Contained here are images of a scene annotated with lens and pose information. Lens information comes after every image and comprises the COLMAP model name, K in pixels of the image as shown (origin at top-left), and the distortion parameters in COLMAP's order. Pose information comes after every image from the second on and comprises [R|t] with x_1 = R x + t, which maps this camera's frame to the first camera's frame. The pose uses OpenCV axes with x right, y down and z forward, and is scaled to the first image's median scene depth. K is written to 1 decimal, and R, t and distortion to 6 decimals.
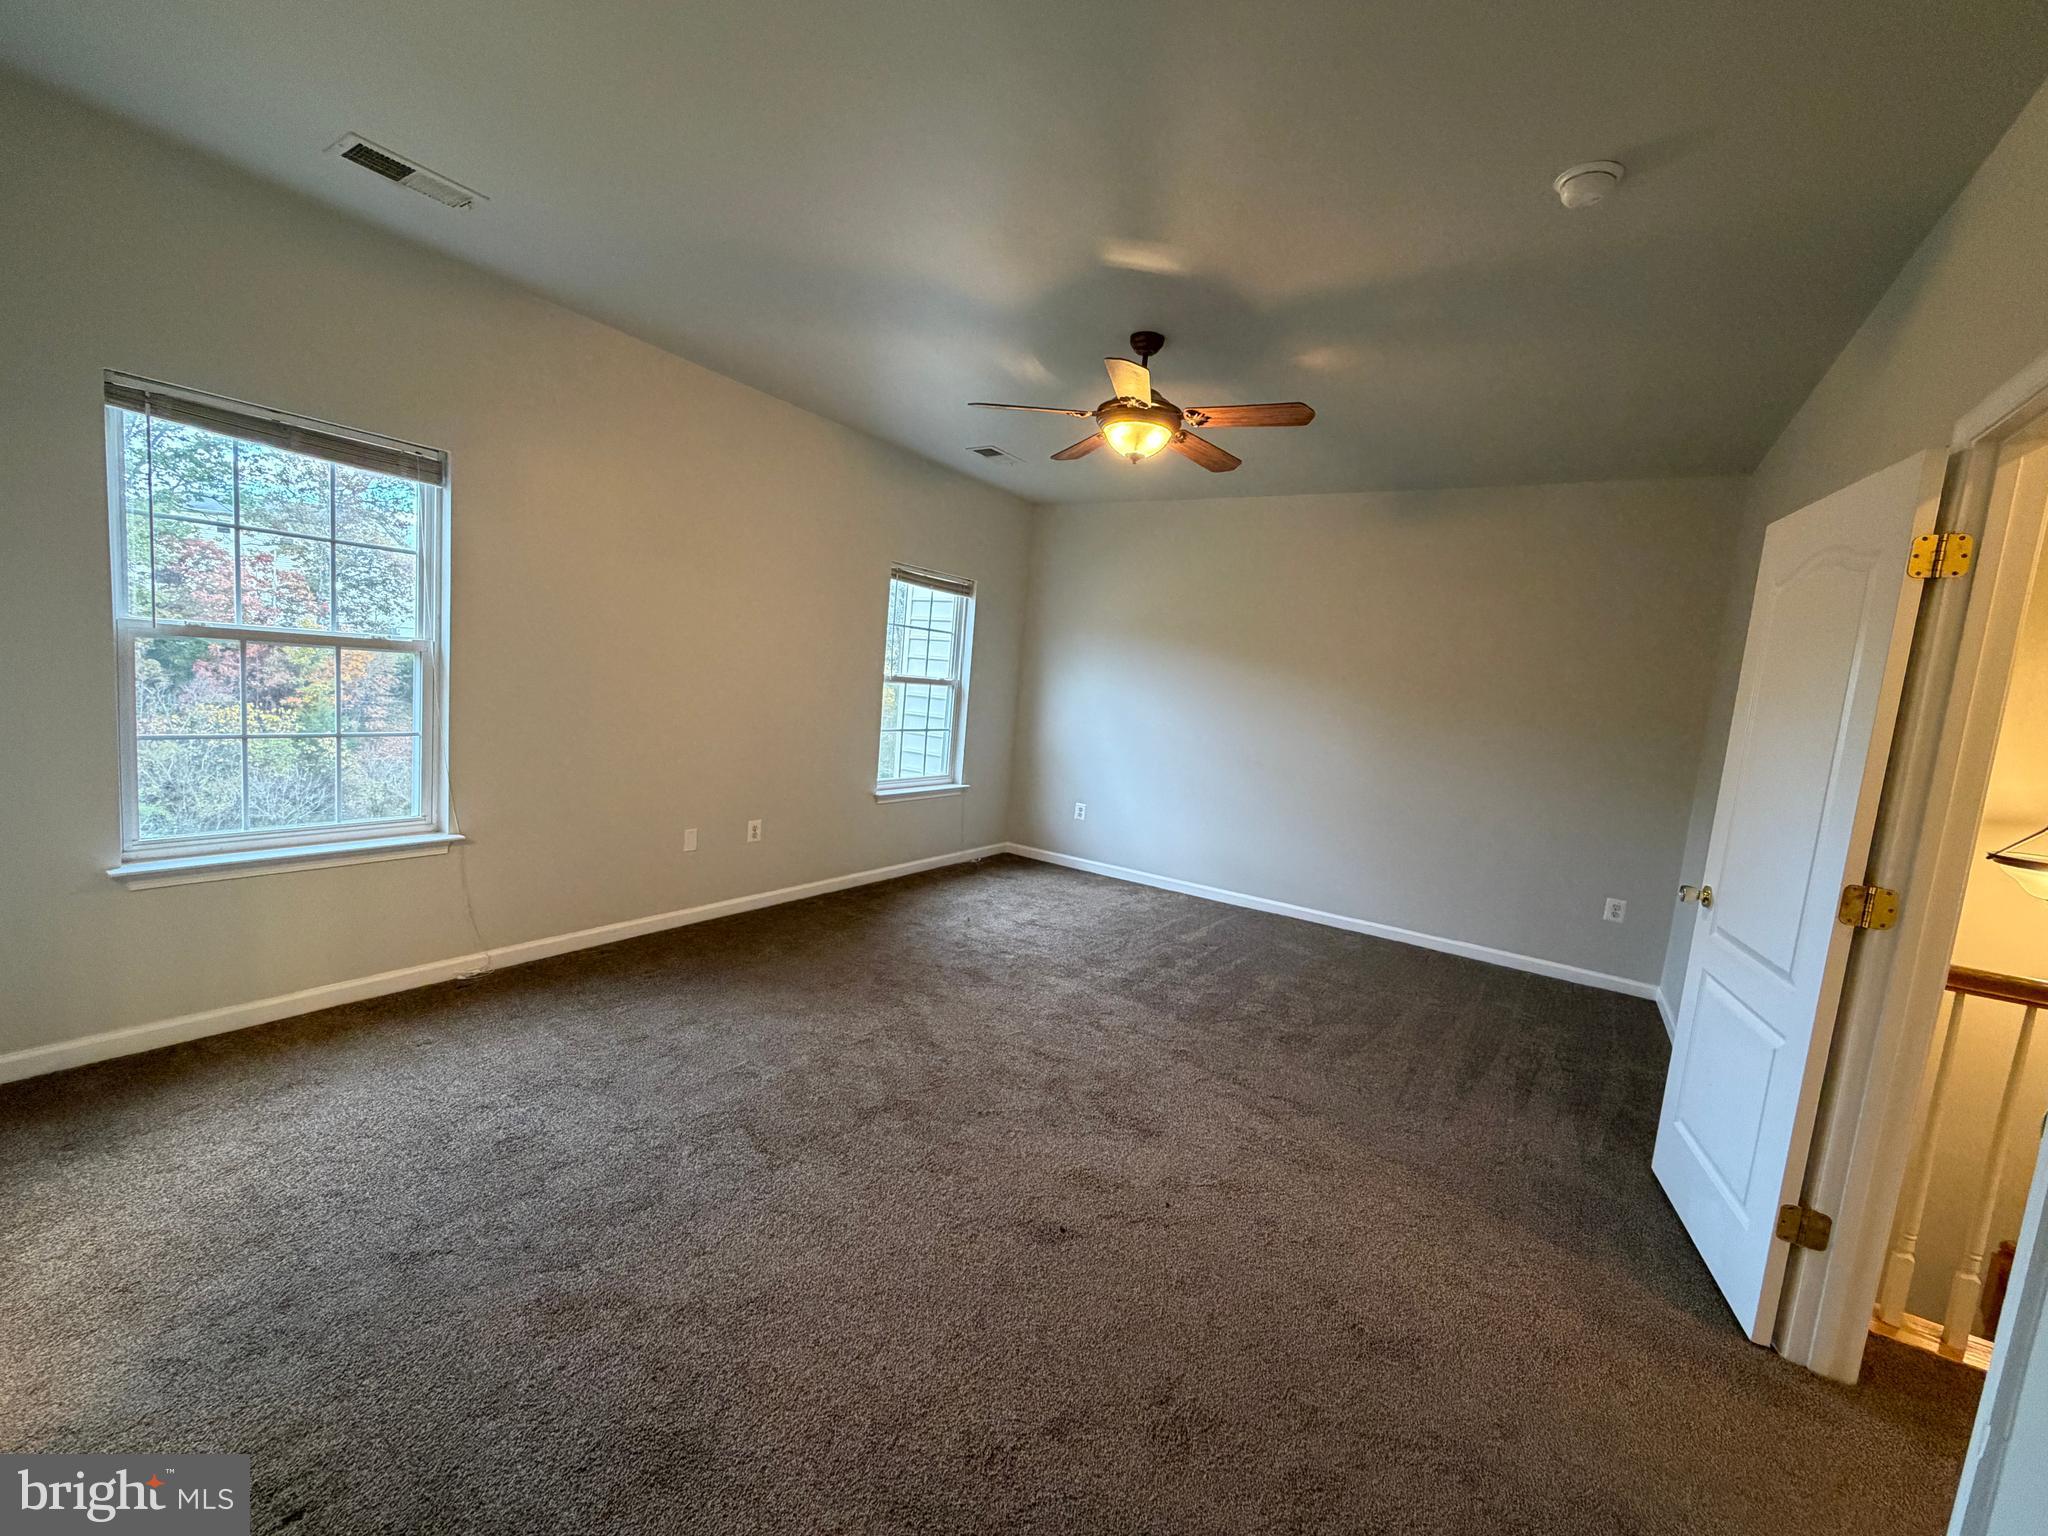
lens RADIAL K [[816.7, 0, 1023.6], [0, 816.7, 767.2], [0, 0, 1]] dist [0.000860, -0.000476]
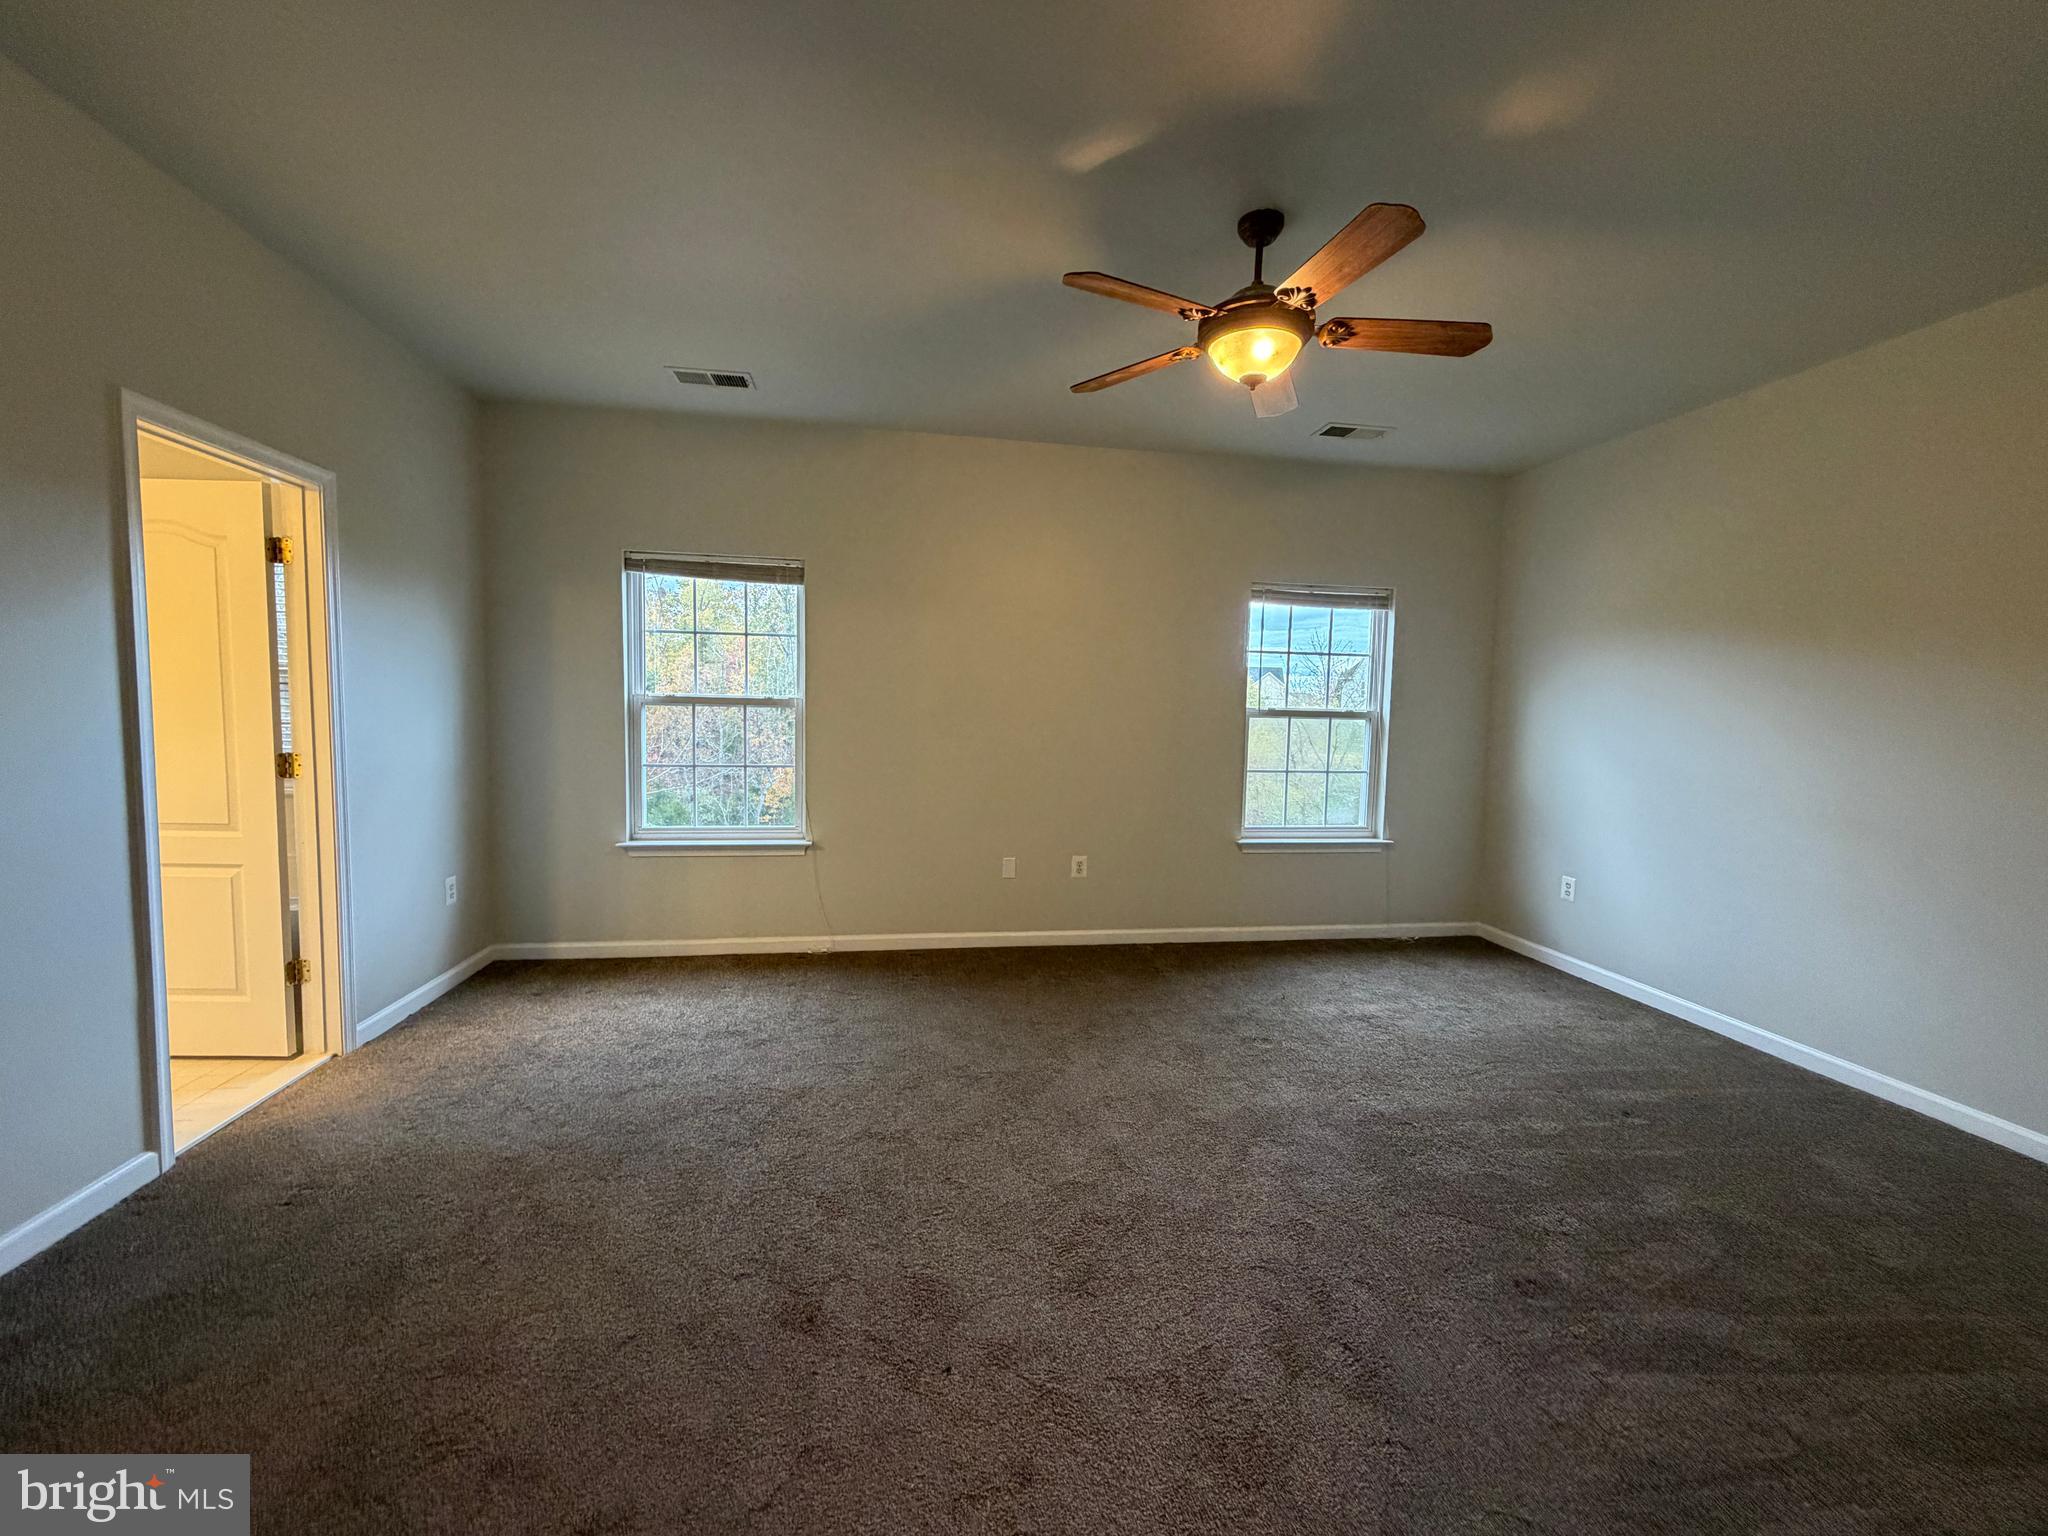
lens RADIAL K [[816.7, 0, 1026.0], [0, 816.7, 767.8], [0, 0, 1]] dist [0.000860, -0.000476]
pose [[0.678718, -0.015601, -0.734234, 0.375591], [-0.043937, 0.997121, -0.061802, 0.021260], [0.733084, 0.074206, 0.676078, 0.254230]]
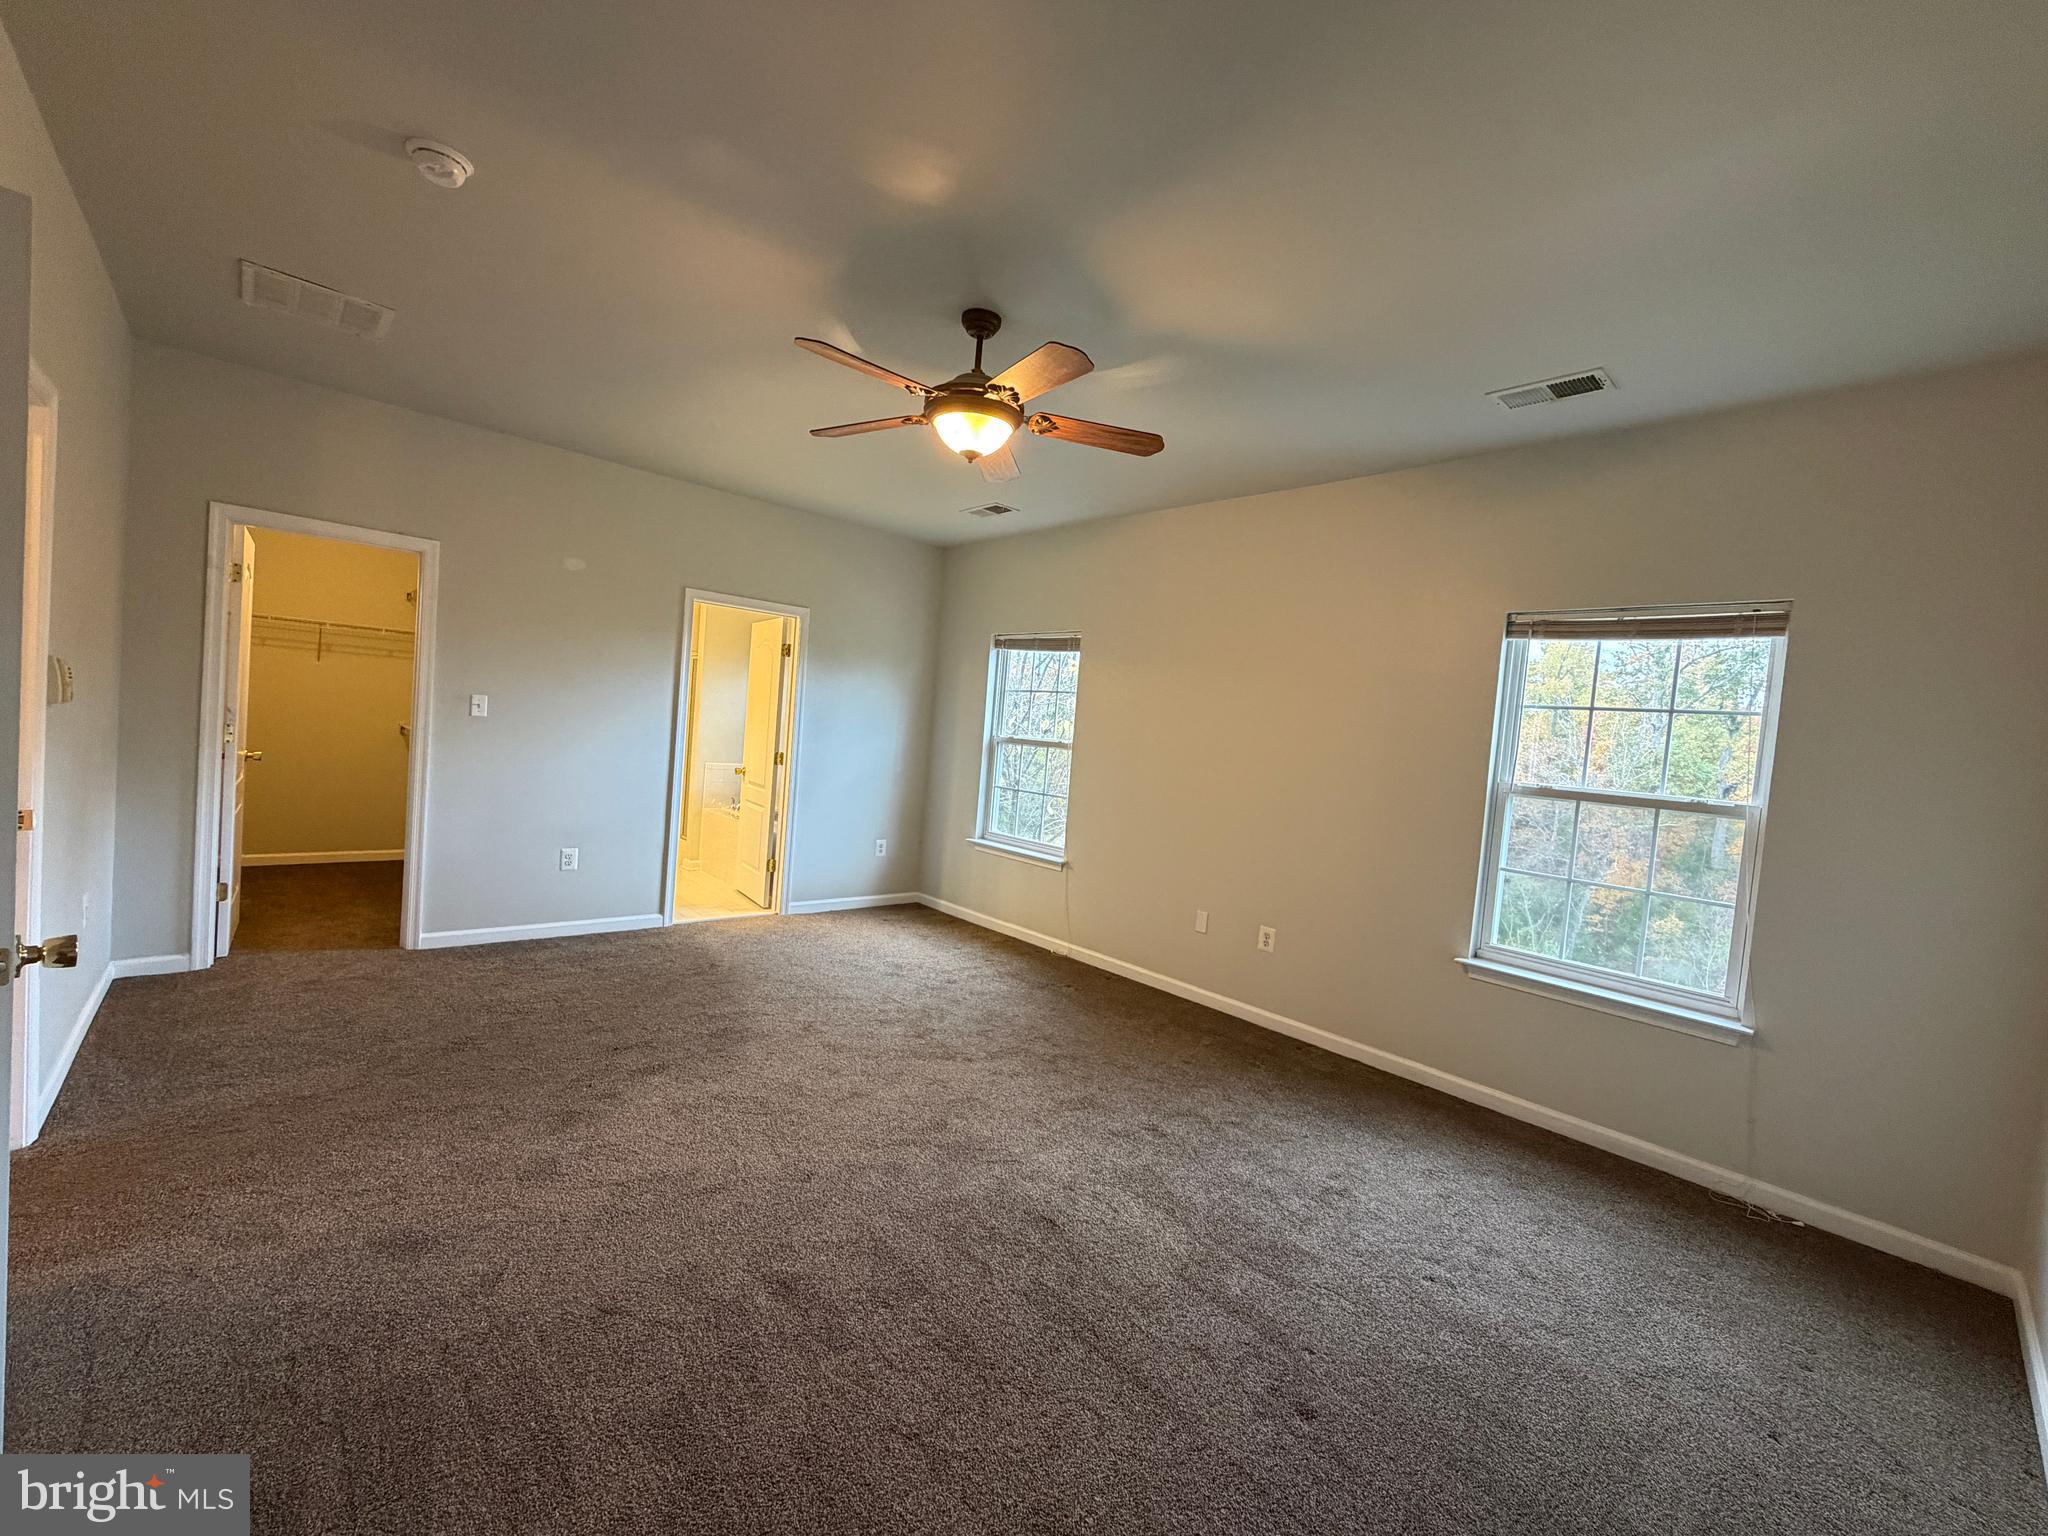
lens RADIAL K [[816.7, 0, 1031.4], [0, 816.7, 772.8], [0, 0, 1]] dist [0.000860, -0.000476]
pose [[-0.216317, -0.051749, -0.974951, 0.649444], [-0.205736, 0.978587, -0.006295, -0.045953], [0.954400, 0.199221, -0.222332, 0.915282]]
